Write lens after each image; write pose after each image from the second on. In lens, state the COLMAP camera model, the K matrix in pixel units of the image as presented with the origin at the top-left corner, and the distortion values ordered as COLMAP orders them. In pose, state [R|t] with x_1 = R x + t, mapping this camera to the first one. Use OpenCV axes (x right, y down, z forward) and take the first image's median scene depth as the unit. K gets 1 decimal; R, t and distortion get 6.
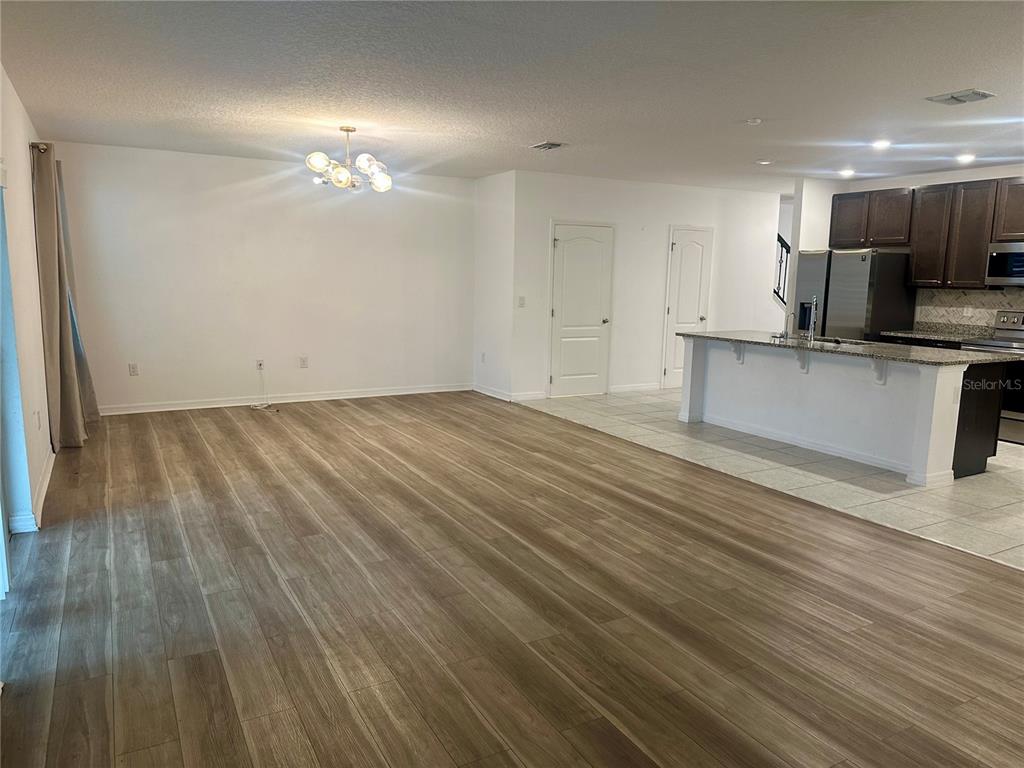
lens RADIAL K [[715.9, 0, 512.0], [0, 715.9, 384.0], [0, 0, 1]] dist [0.117339, -0.139966]
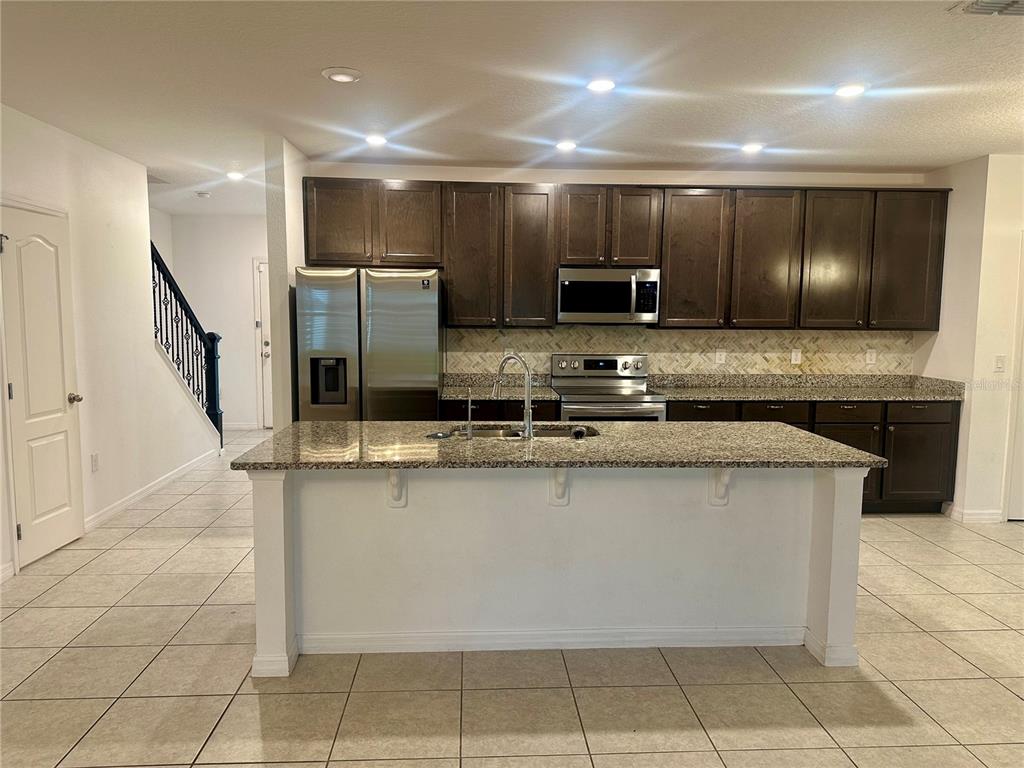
lens RADIAL K [[715.9, 0, 512.0], [0, 715.9, 384.0], [0, 0, 1]] dist [0.117339, -0.139966]
pose [[0.442187, -0.105021, 0.890753, -0.068431], [0.134979, 0.989603, 0.049669, -0.154914], [-0.886708, 0.098270, 0.451765, 0.956020]]
